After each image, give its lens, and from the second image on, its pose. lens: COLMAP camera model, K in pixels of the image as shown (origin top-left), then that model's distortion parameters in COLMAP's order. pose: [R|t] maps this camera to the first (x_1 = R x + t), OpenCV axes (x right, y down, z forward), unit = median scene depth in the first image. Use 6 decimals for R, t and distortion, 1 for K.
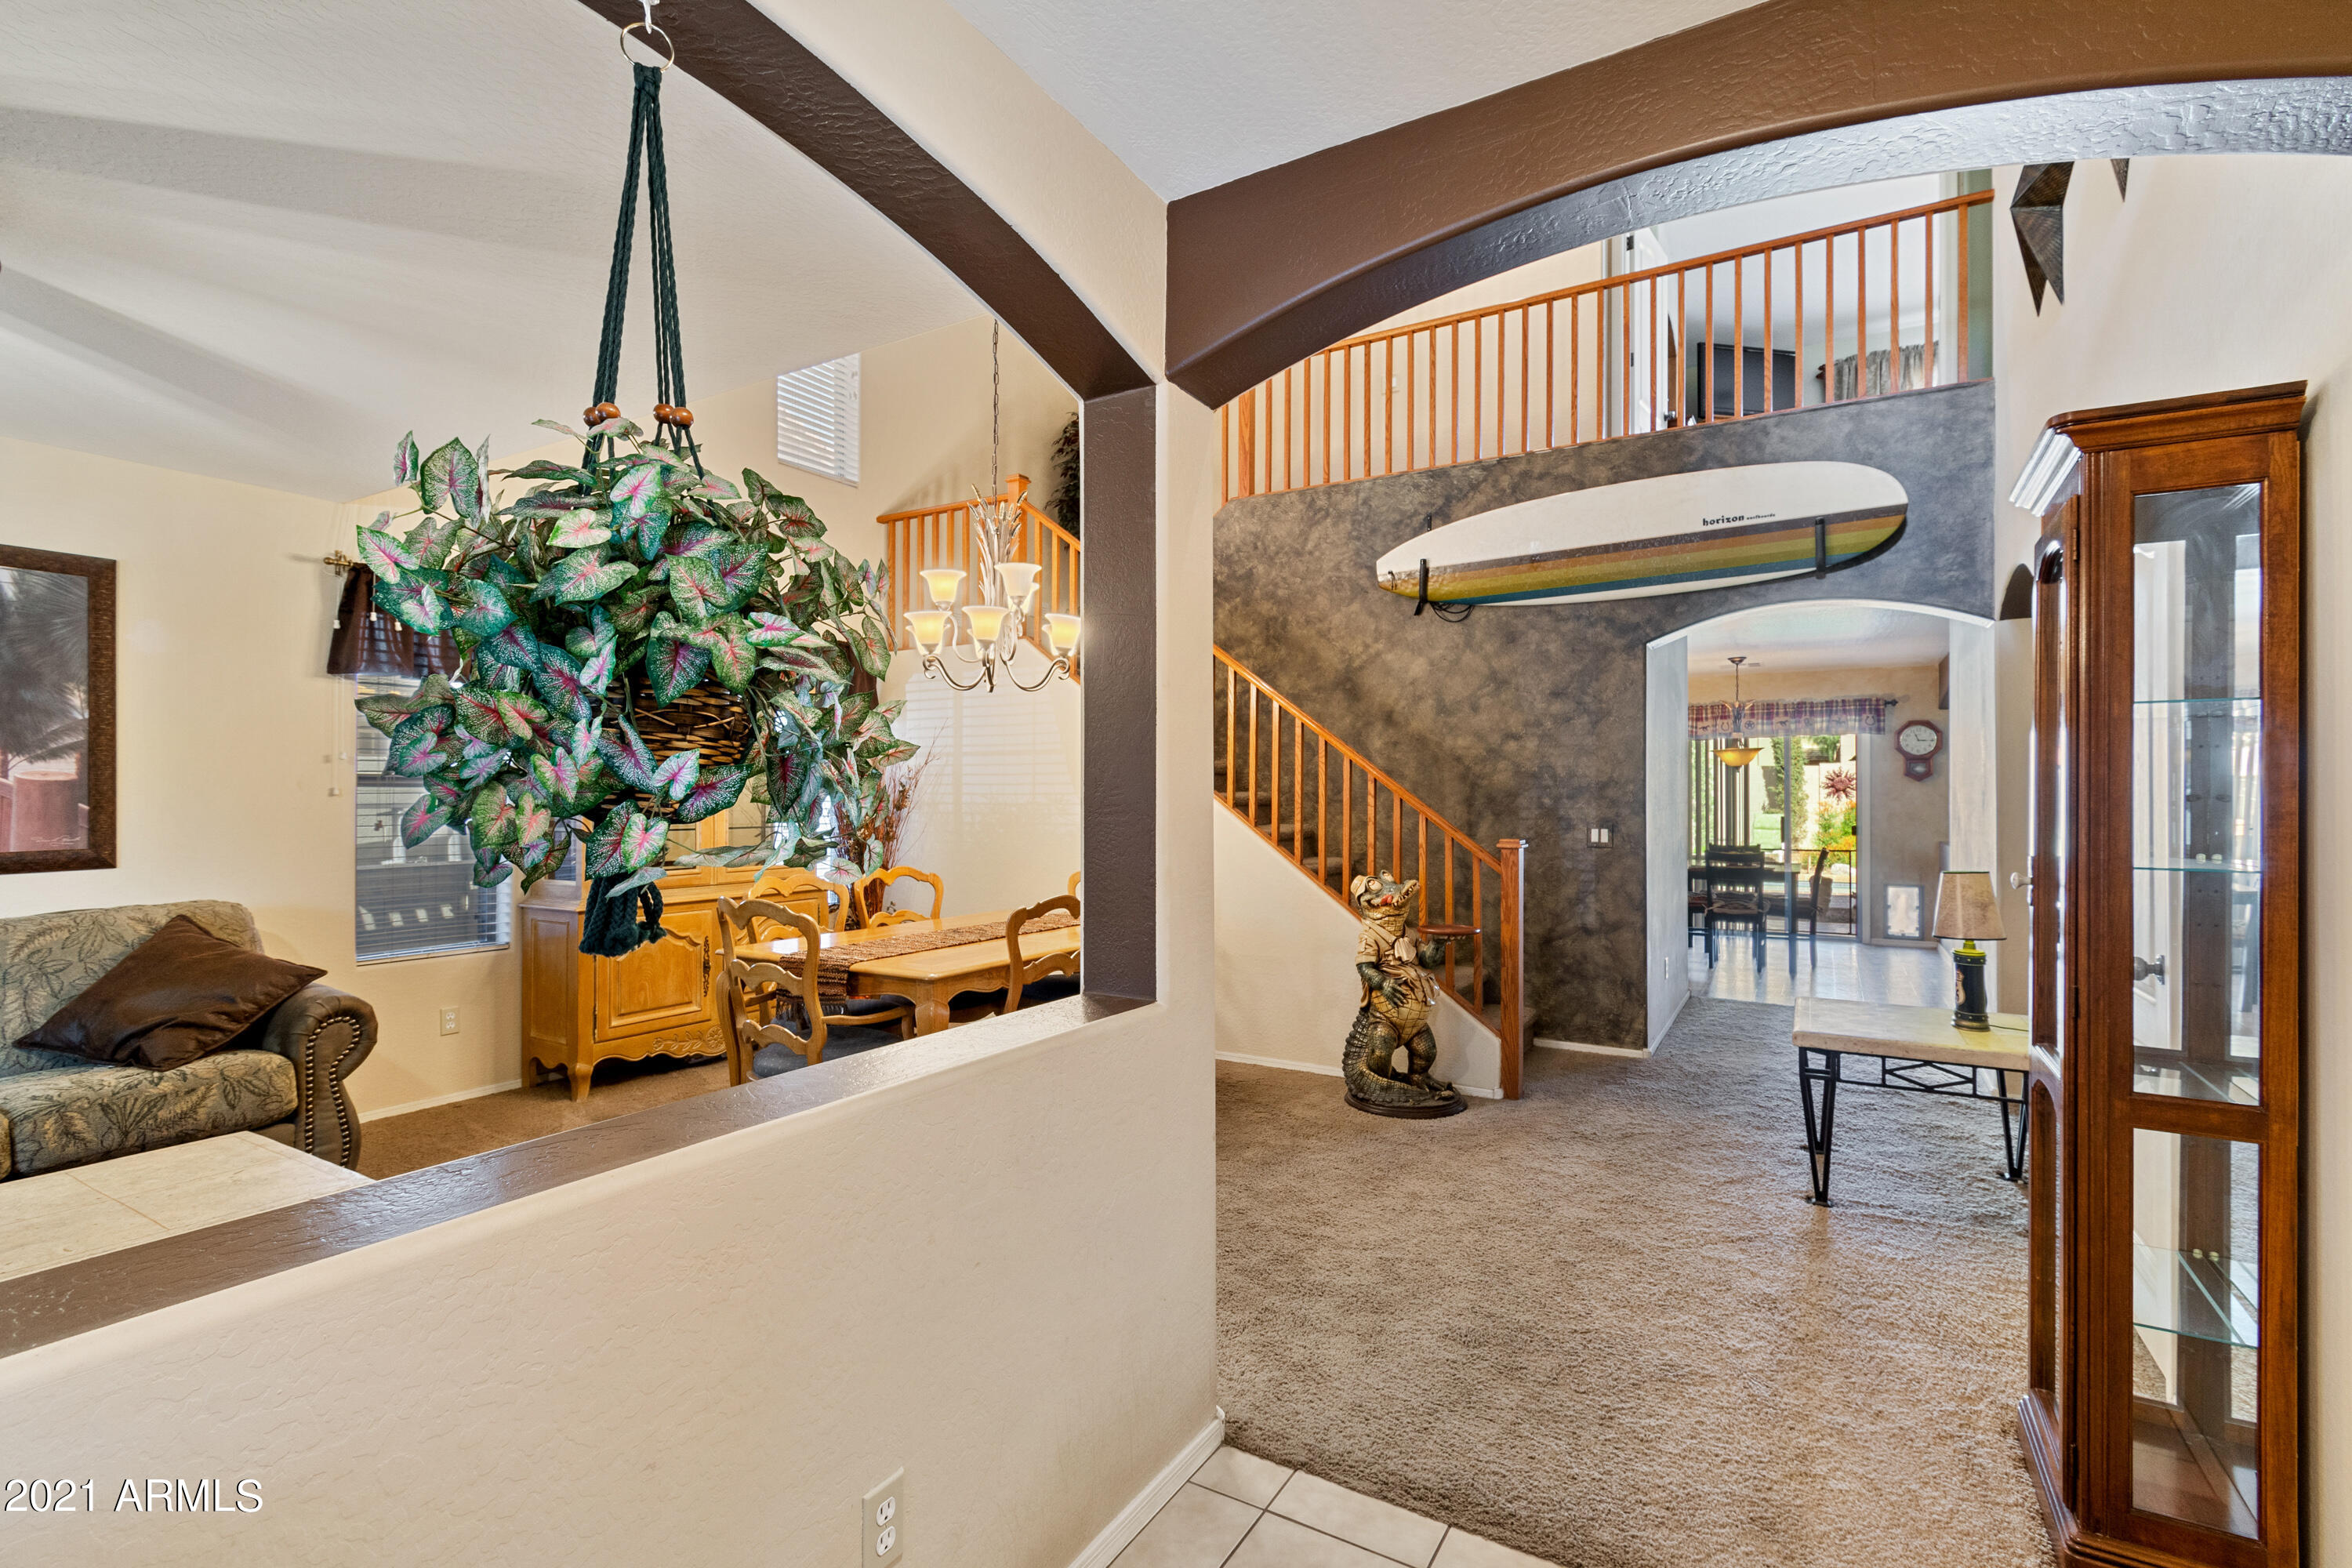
lens RADIAL K [[1075.6, 0, 1178.1], [0, 1075.6, 791.1], [0, 0, 1]] dist [0.010907, -0.000576]
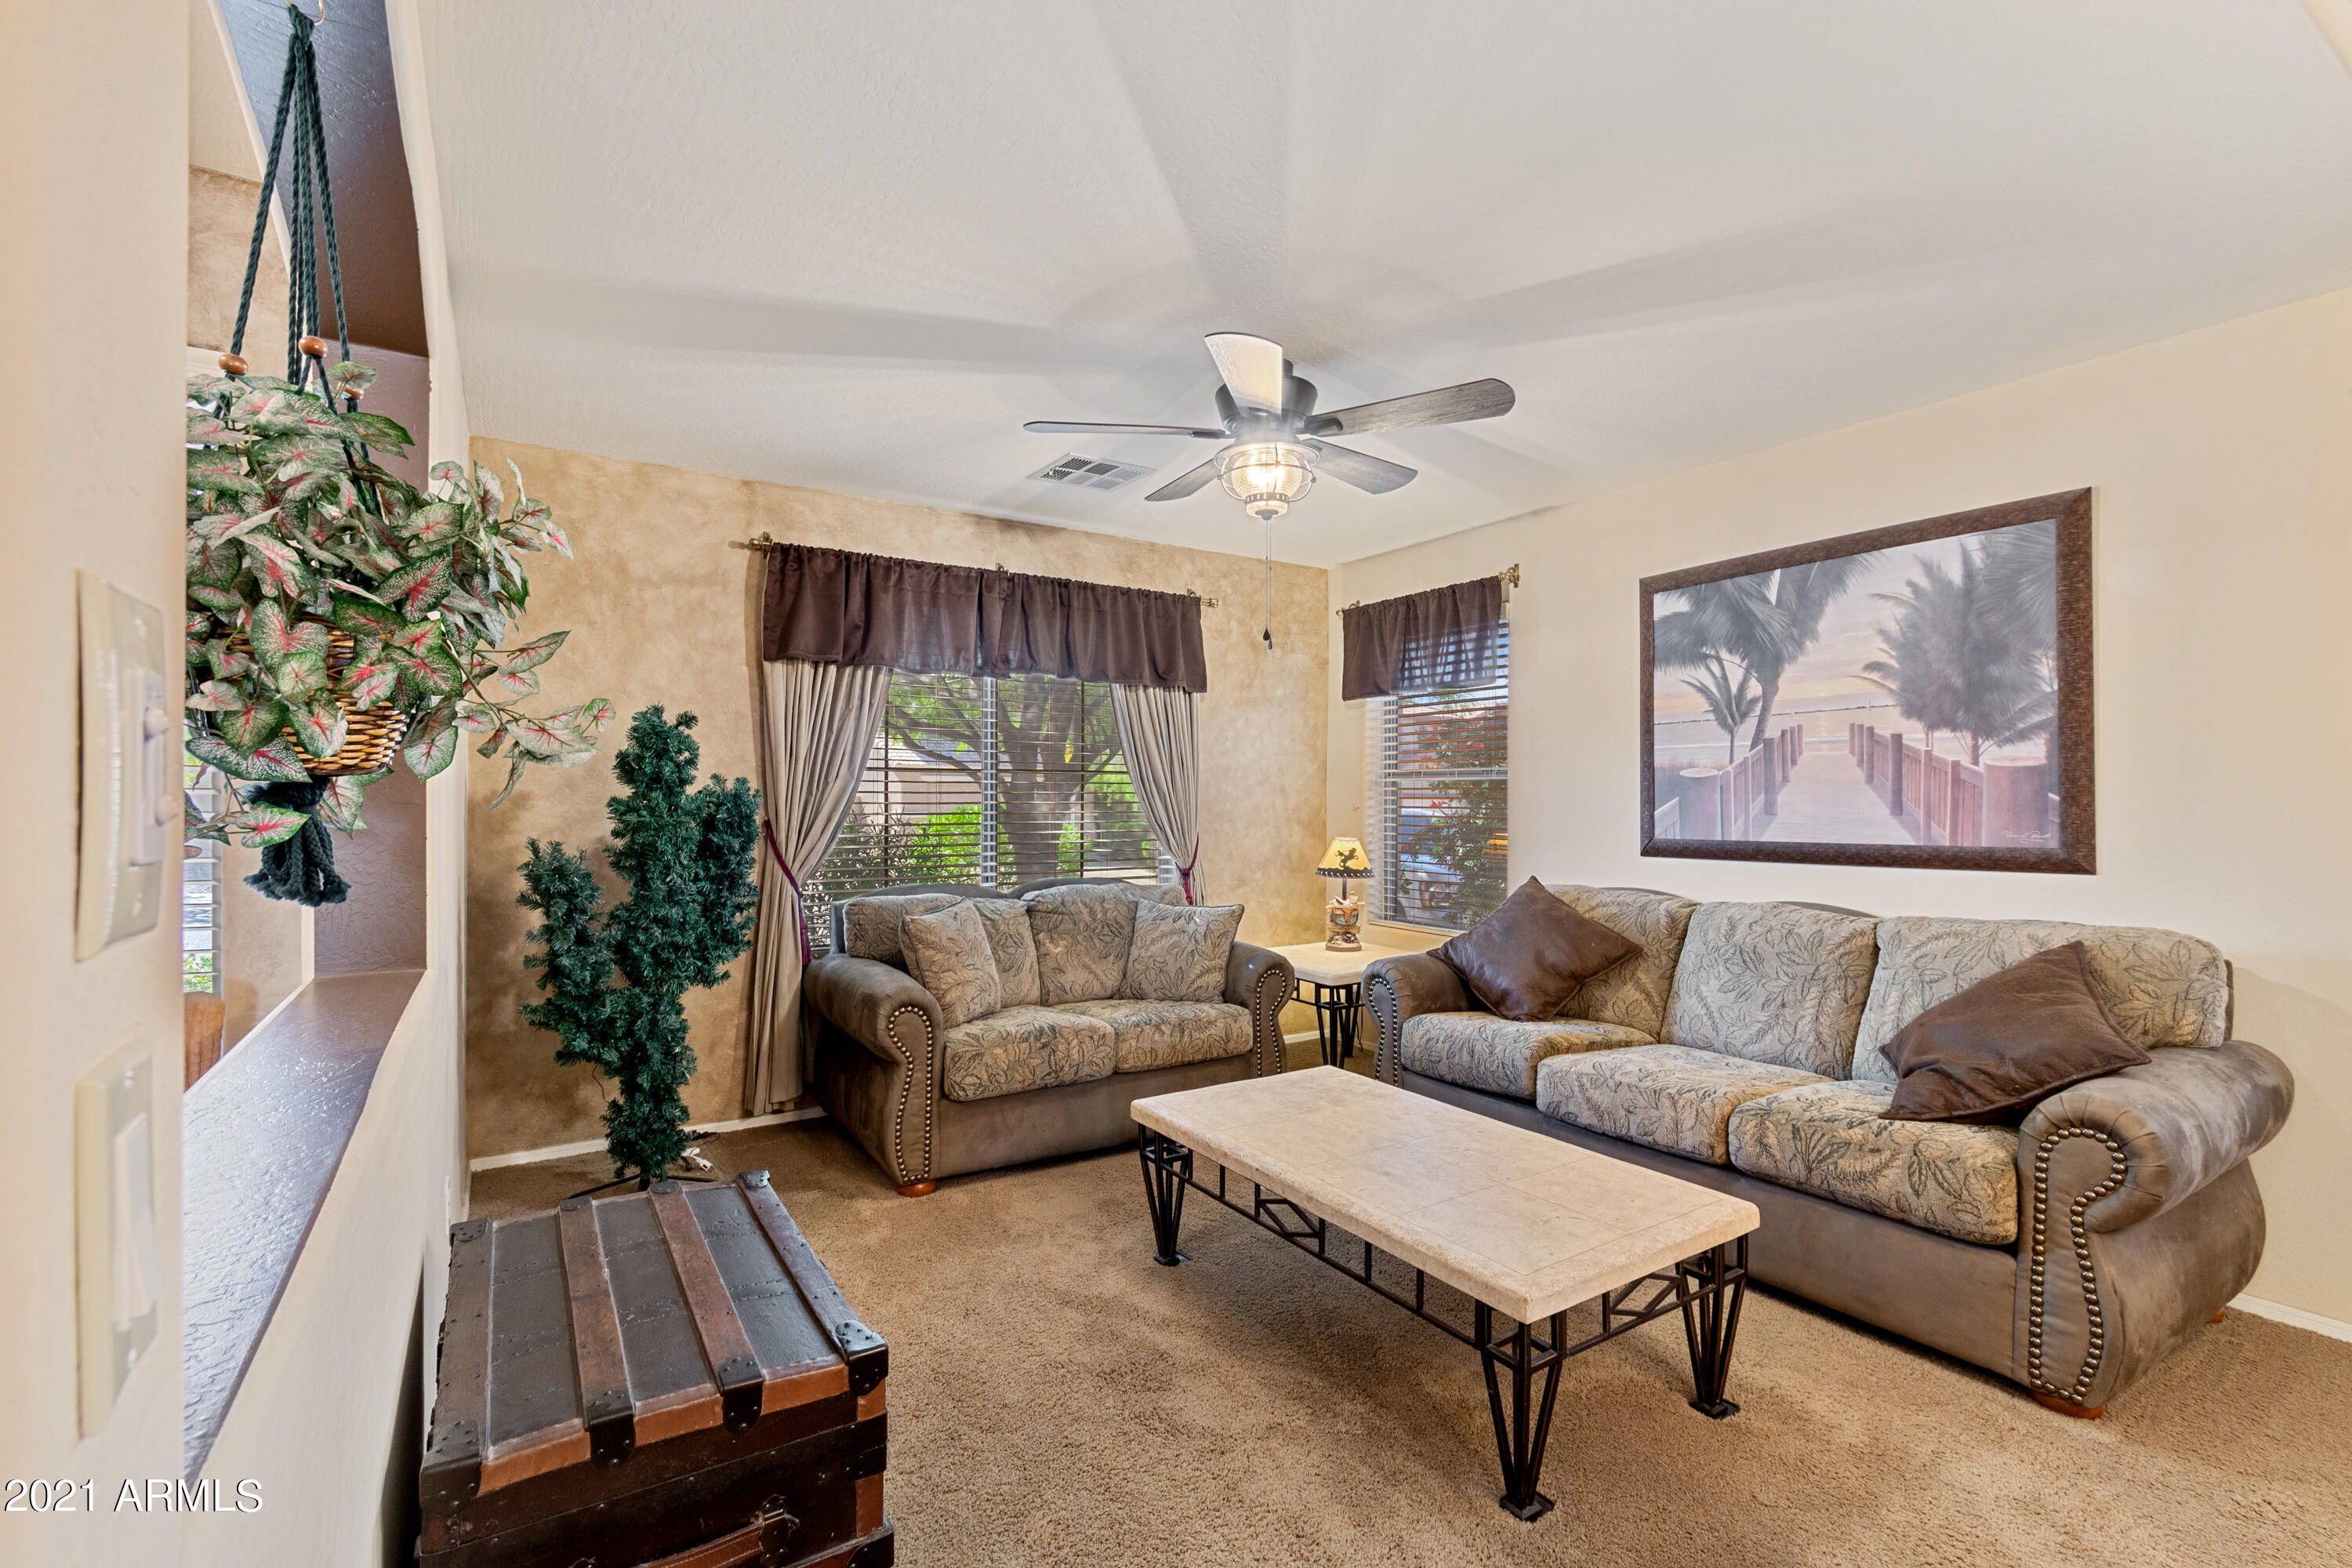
lens RADIAL K [[1075.6, 0, 1180.7], [0, 1075.6, 792.0], [0, 0, 1]] dist [0.010907, -0.000576]
pose [[-0.441669, -0.006202, -0.897157, 0.031115], [0.002379, 0.999965, -0.008083, 0.018302], [0.897175, -0.005704, -0.441638, 0.900354]]
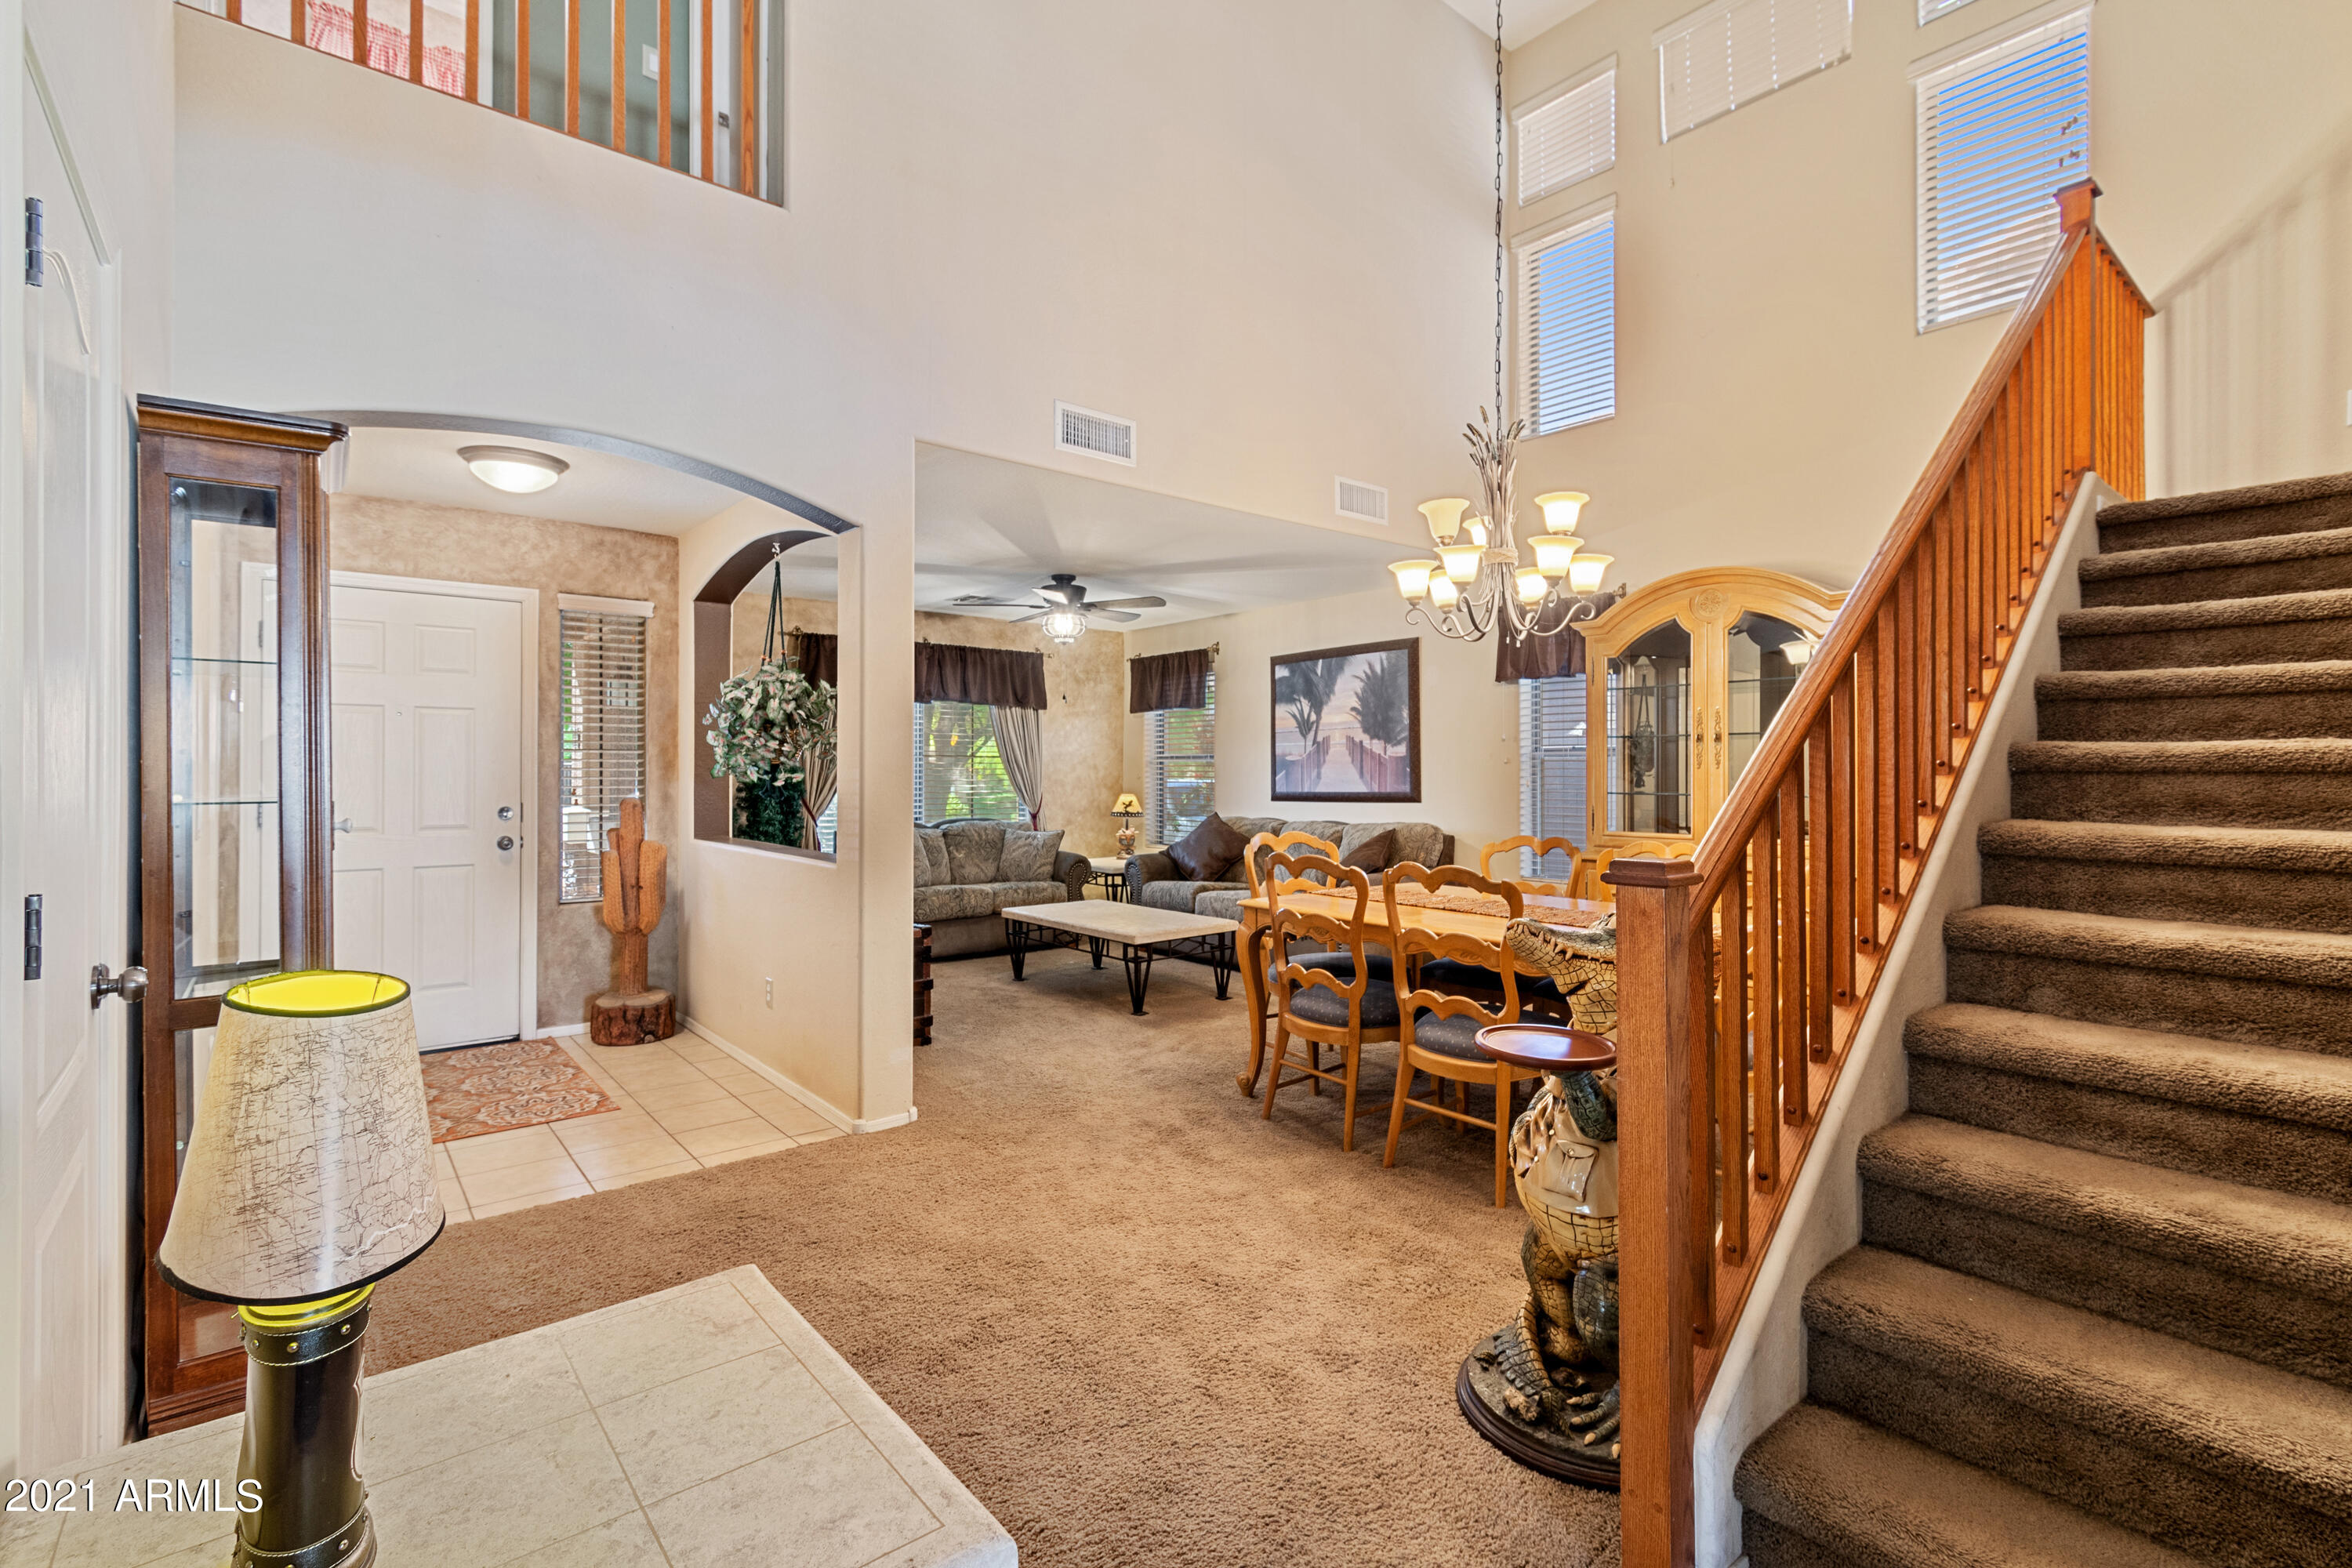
lens RADIAL K [[1075.6, 0, 1187.5], [0, 1075.6, 767.3], [0, 0, 1]] dist [0.010907, -0.000576]
pose [[-0.328140, -0.007067, -0.944603, 1.057515], [0.005350, 0.999942, -0.009340, 0.030383], [0.944614, -0.008118, -0.328083, 1.471029]]
